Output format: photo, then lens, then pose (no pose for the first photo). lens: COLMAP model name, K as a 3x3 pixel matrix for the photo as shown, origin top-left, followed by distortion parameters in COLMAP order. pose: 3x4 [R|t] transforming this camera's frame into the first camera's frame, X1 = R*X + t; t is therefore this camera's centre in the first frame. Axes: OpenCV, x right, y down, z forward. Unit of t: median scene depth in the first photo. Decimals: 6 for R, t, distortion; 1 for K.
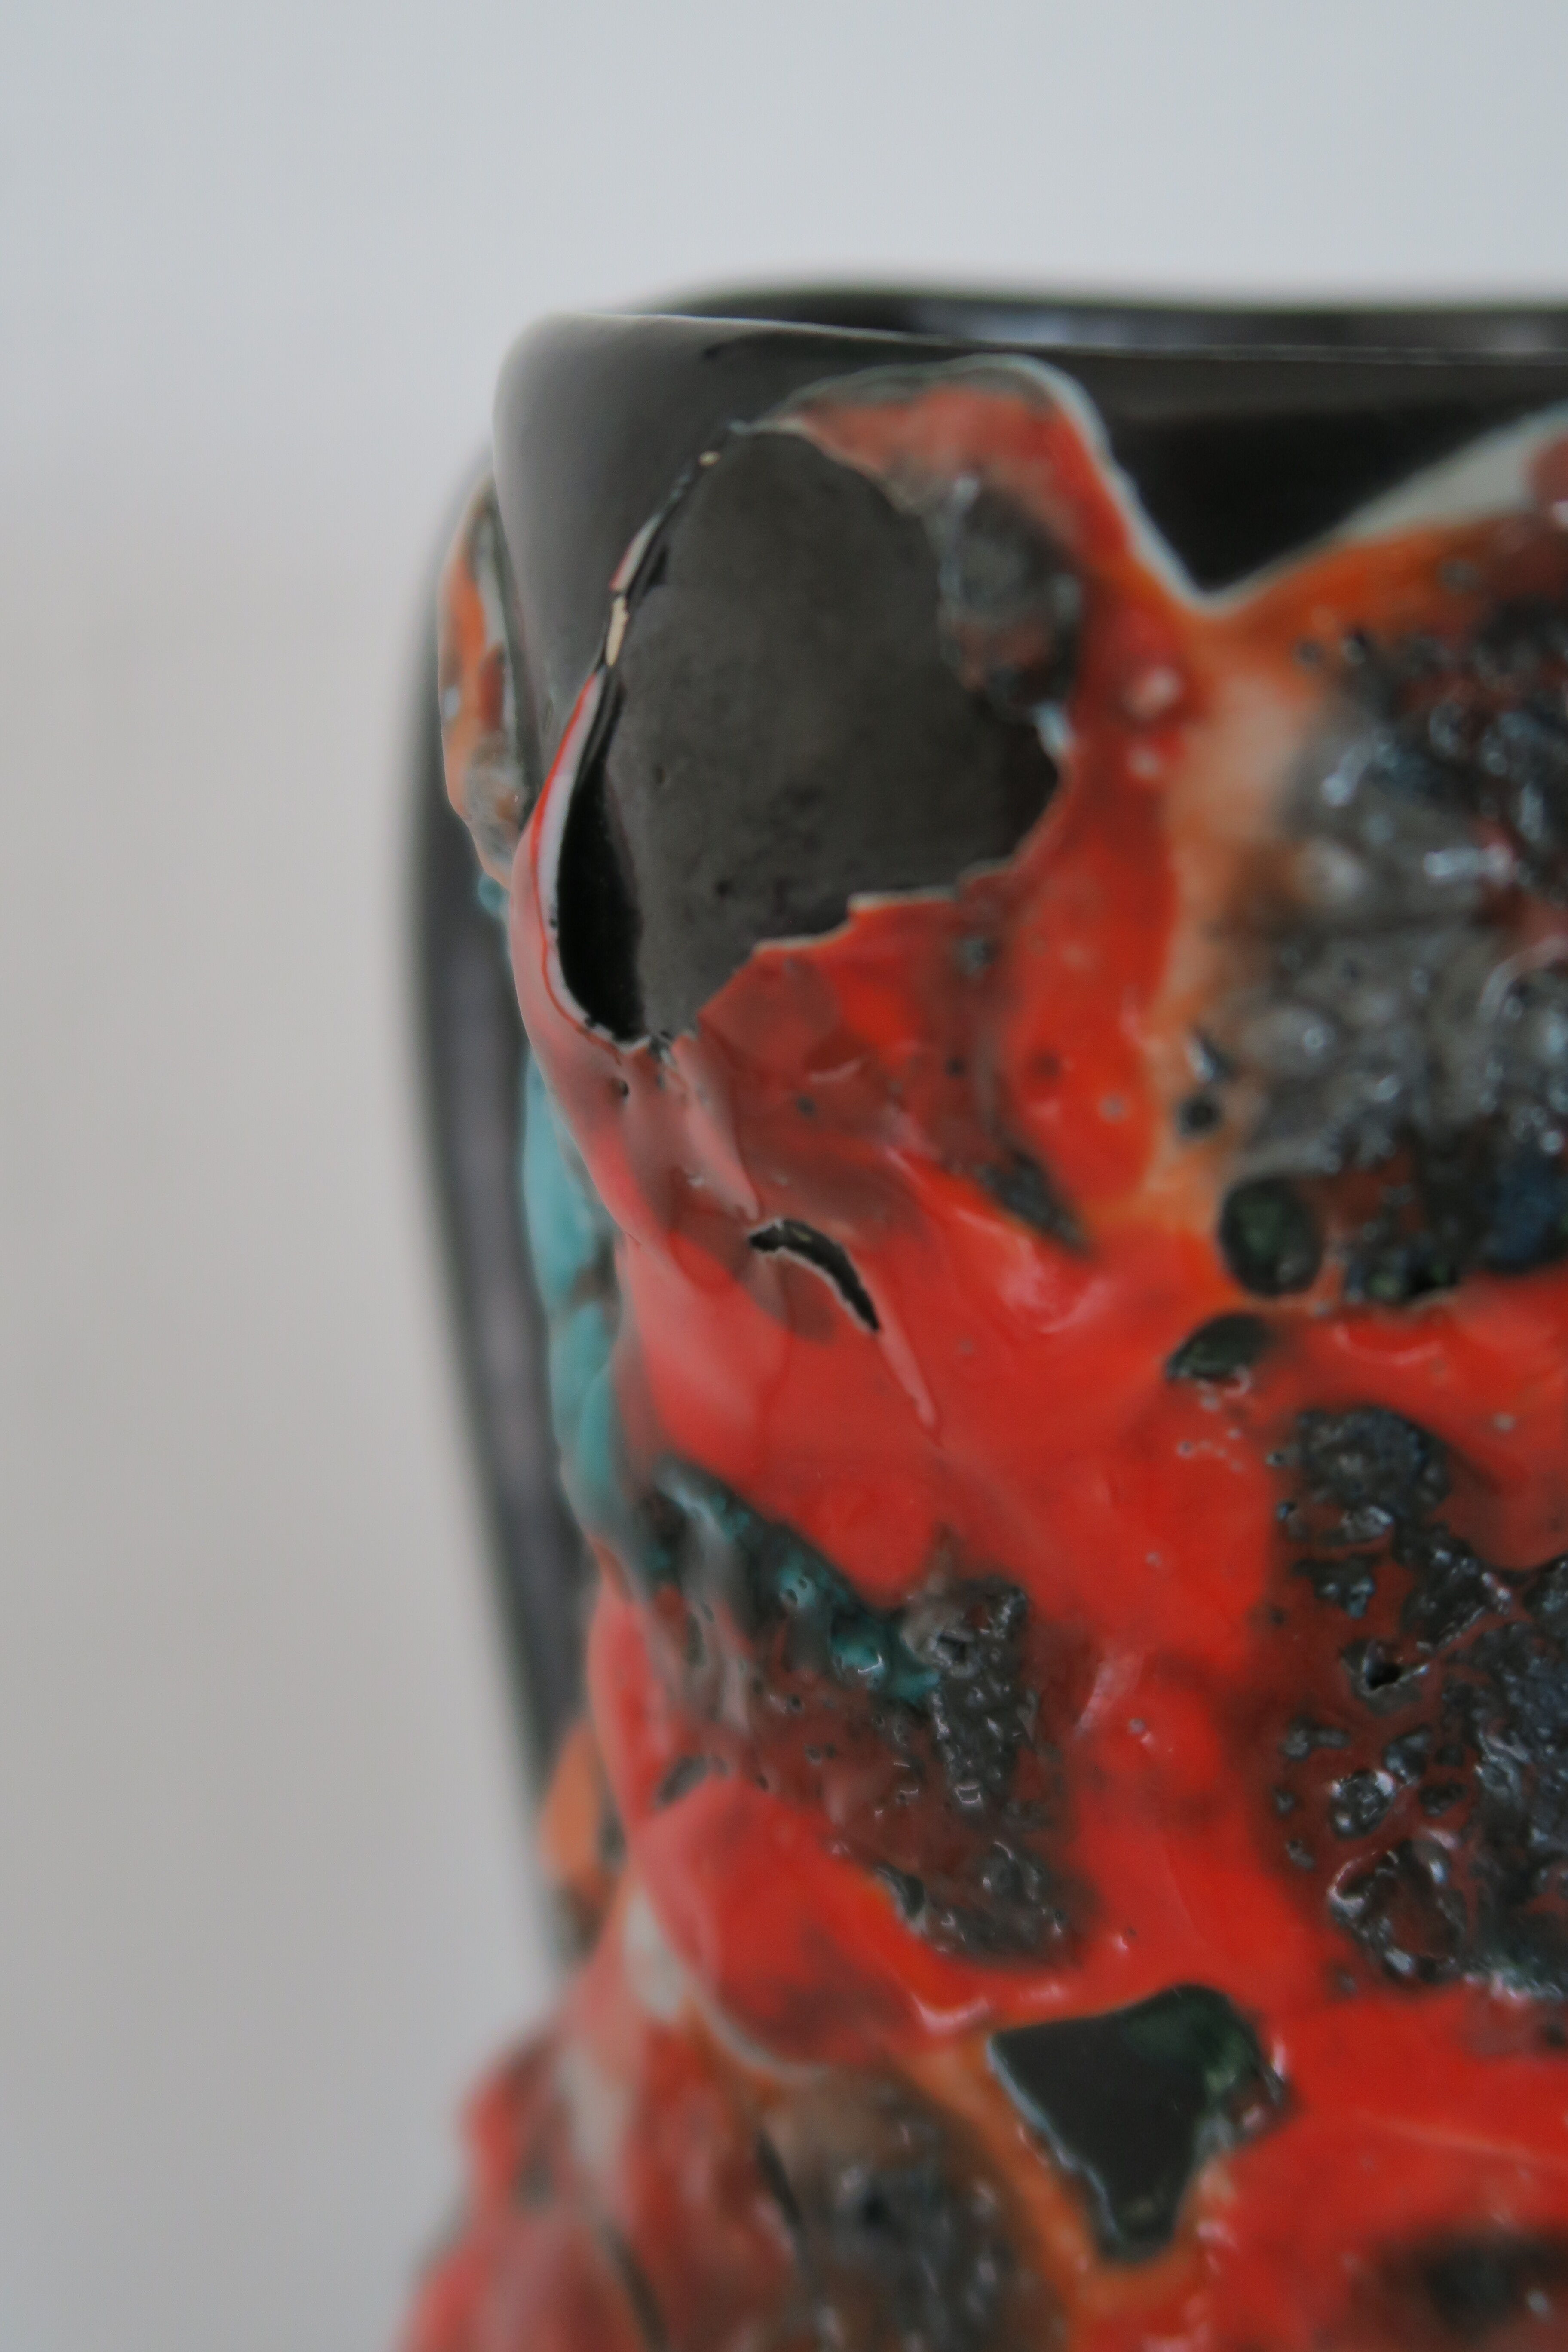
lens RADIAL K [[2291.5, 0, 784.0], [0, 2291.5, 1176.0], [0, 0, 1]] dist [0.006733, -0.008601]
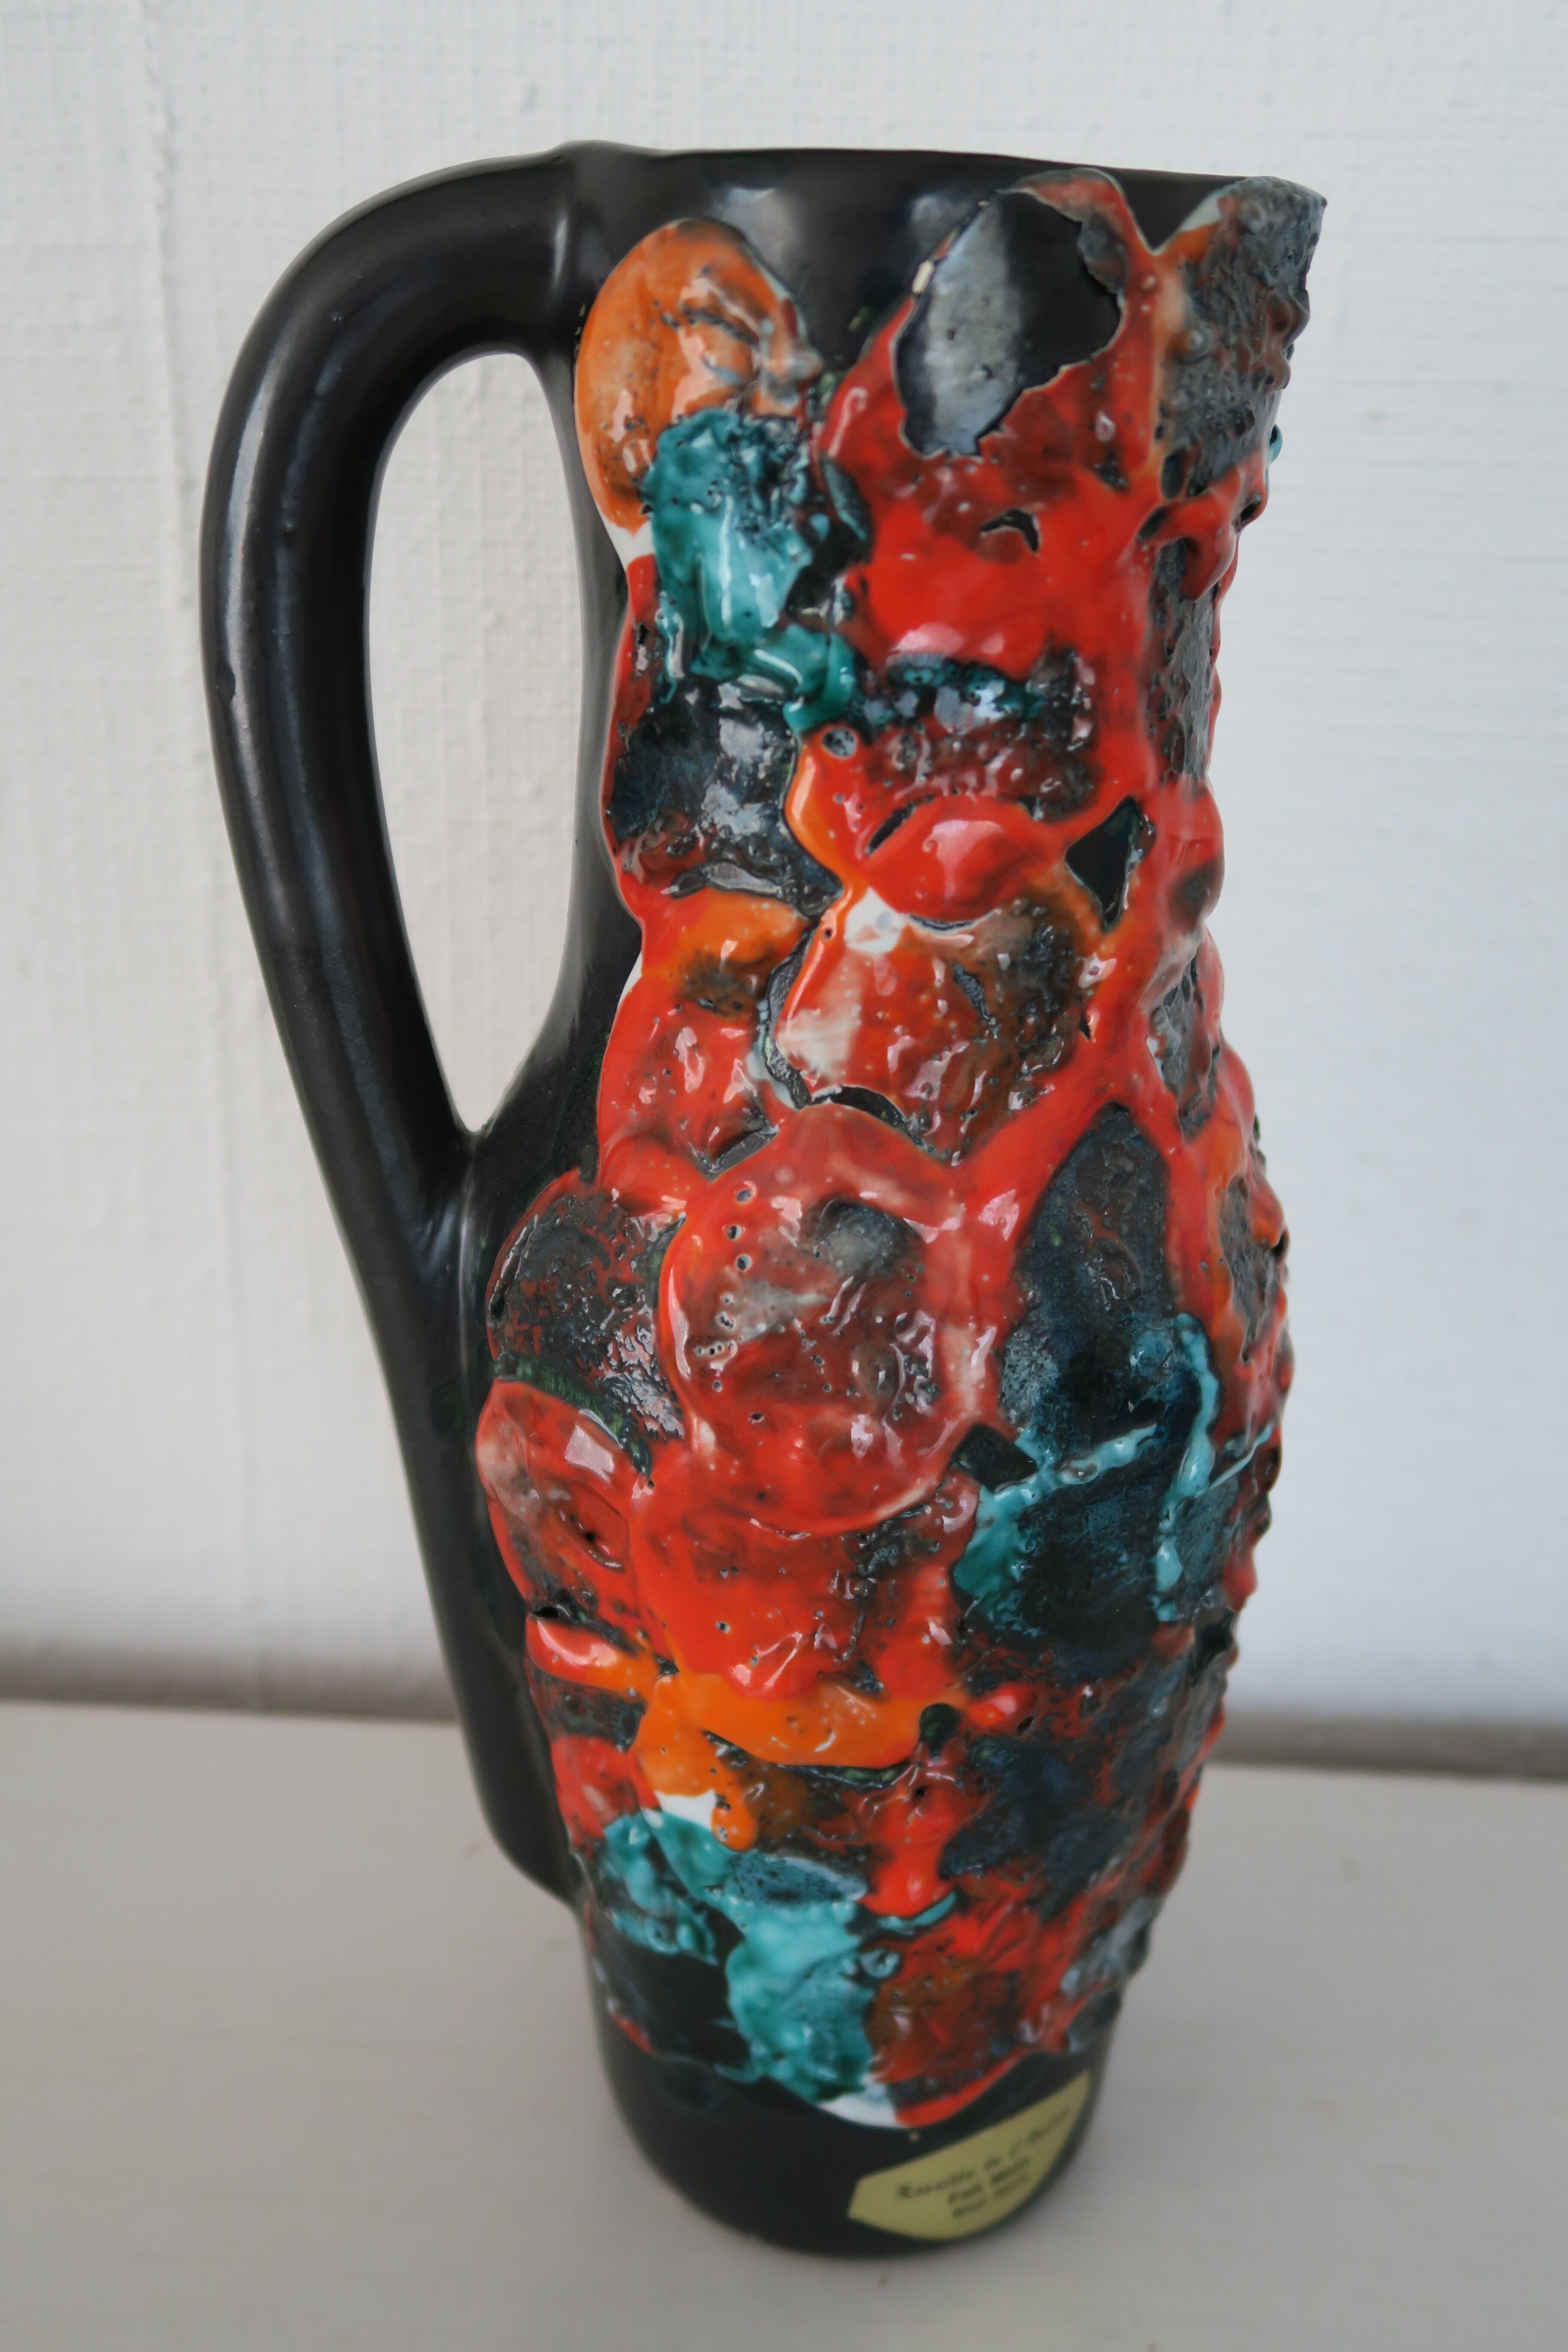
lens RADIAL K [[2291.5, 0, 784.0], [0, 2291.5, 1176.0], [0, 0, 1]] dist [0.006733, -0.008601]
pose [[0.545925, -0.286758, 0.787233, -2.691975], [0.277612, 0.948438, 0.152962, 0.297899], [-0.790505, 0.135039, 0.597383, -0.263530]]
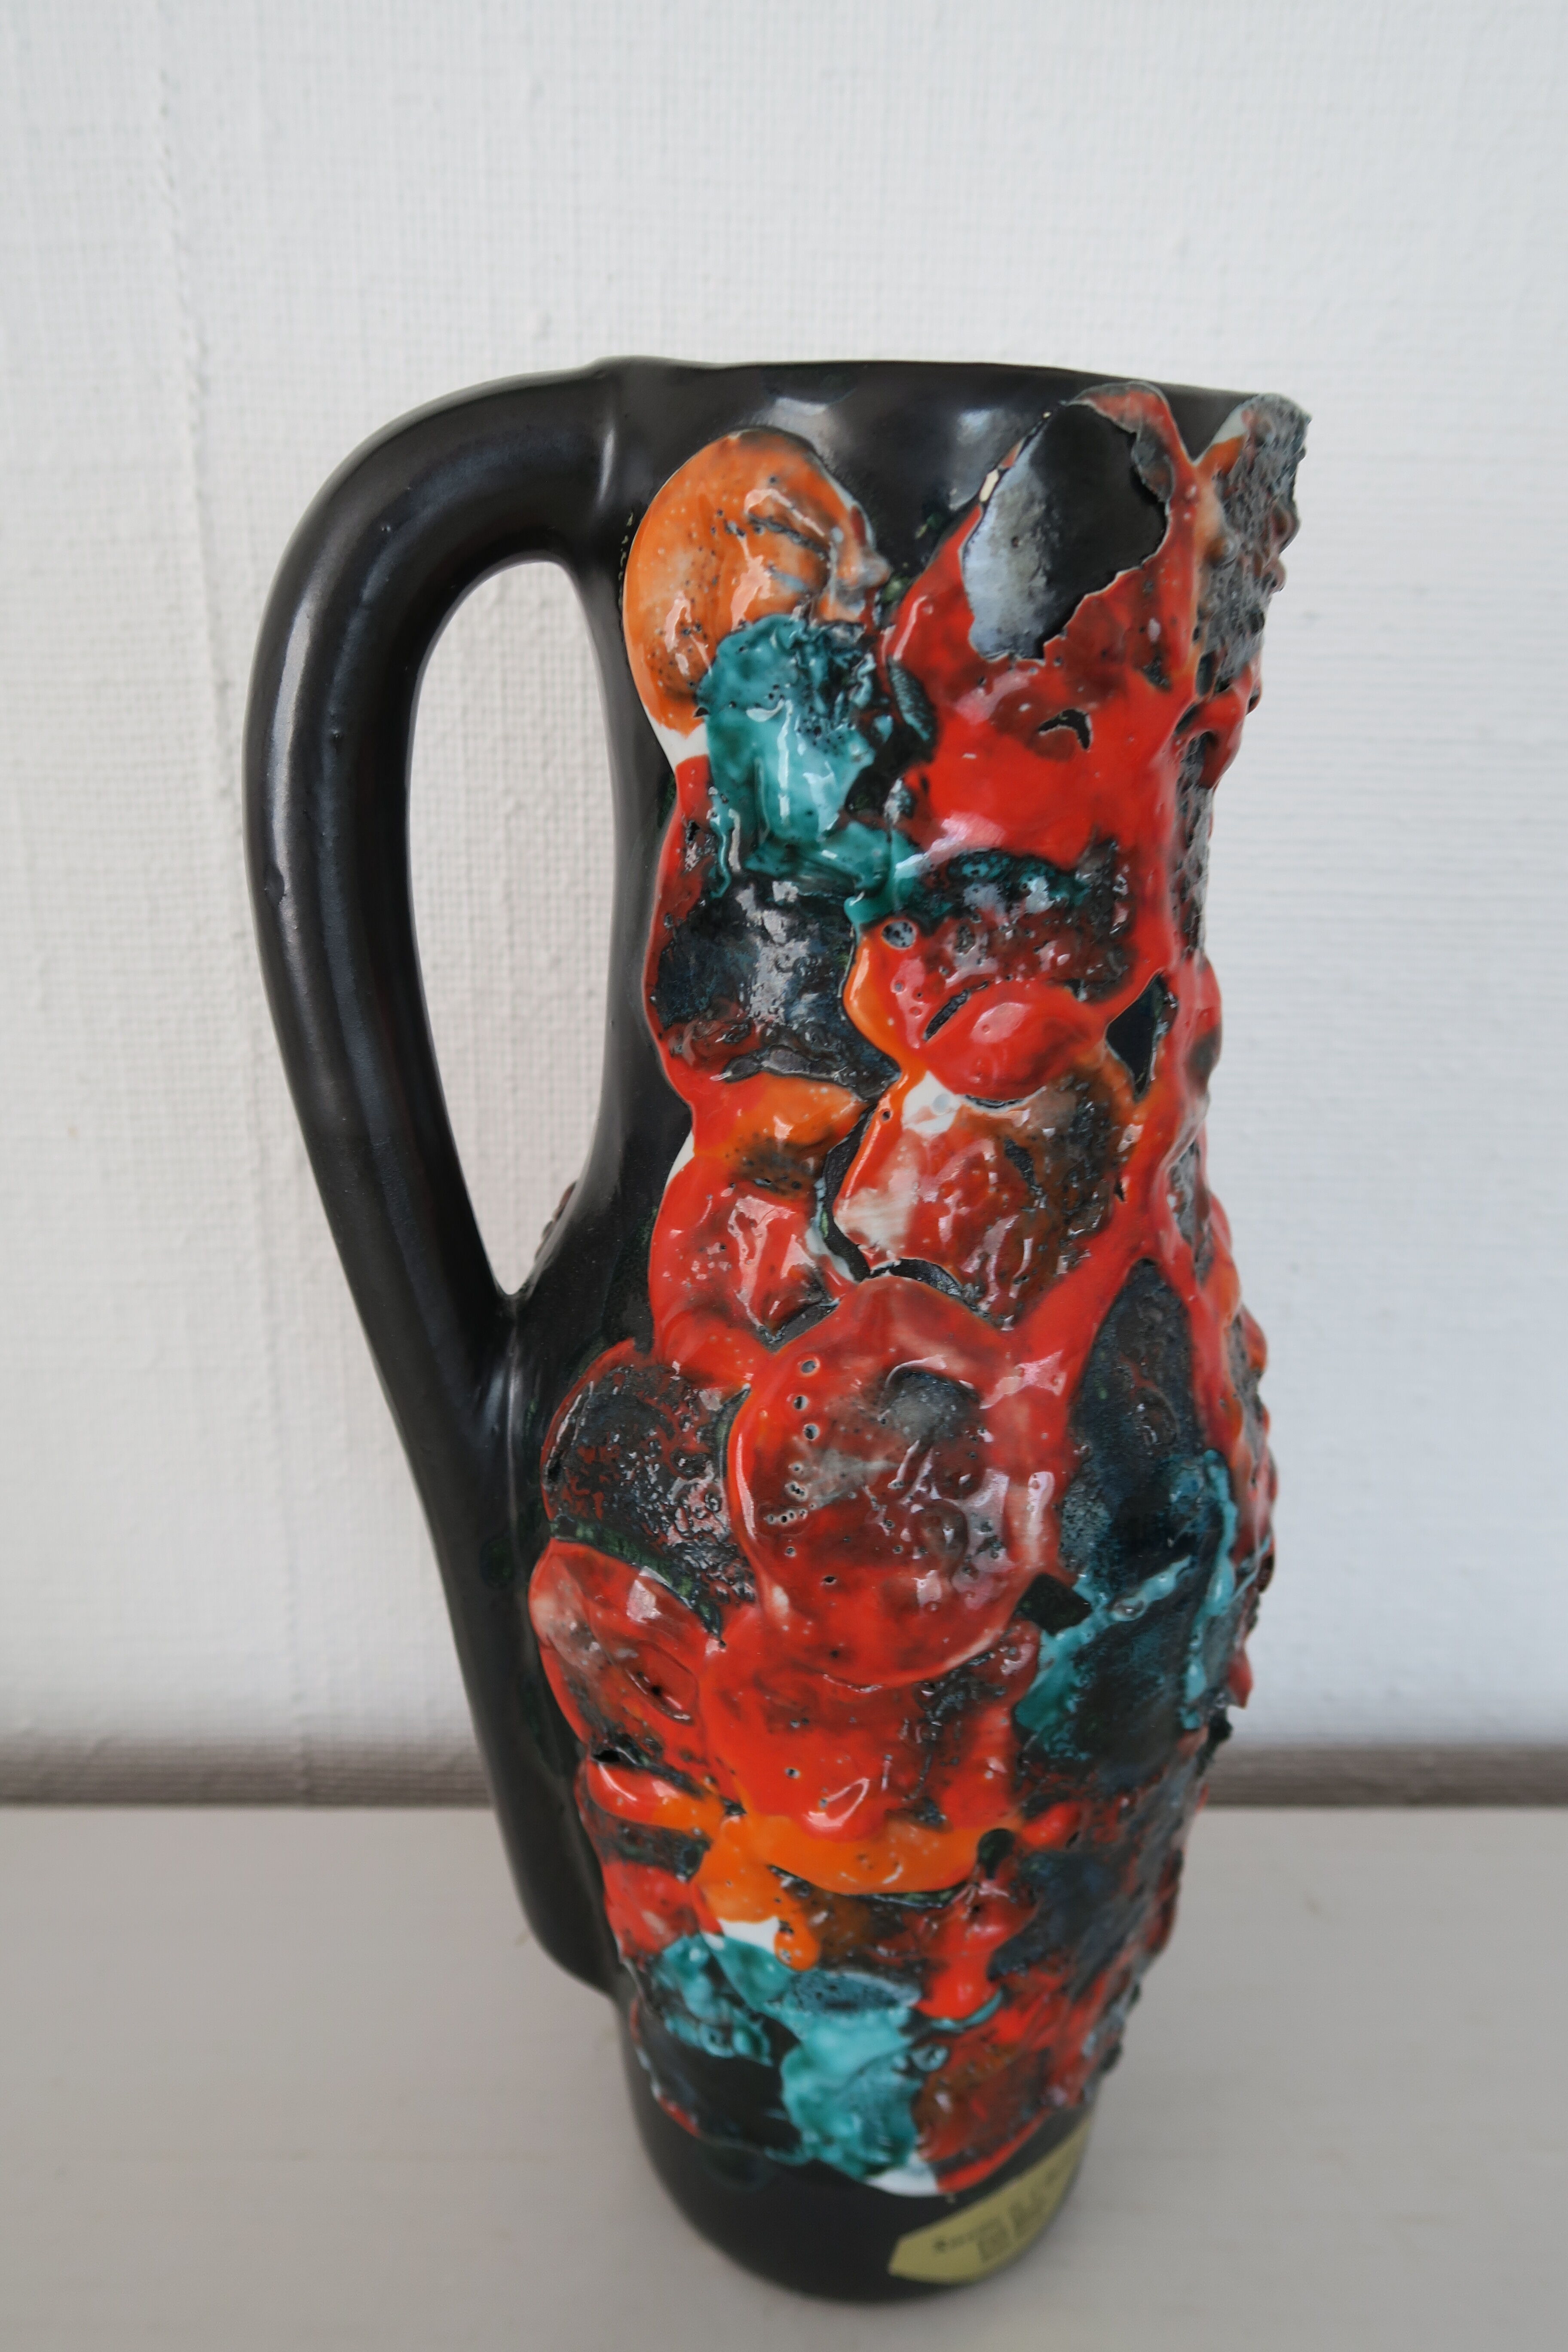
lens RADIAL K [[1803.2, 0, 784.0], [0, 1803.2, 1176.0], [0, 0, 1]] dist [-0.001812, -0.001017]
pose [[0.450449, -0.295114, 0.842617, -2.346592], [0.299717, 0.939003, 0.168648, 0.084796], [-0.840991, 0.176580, 0.511424, 0.343518]]
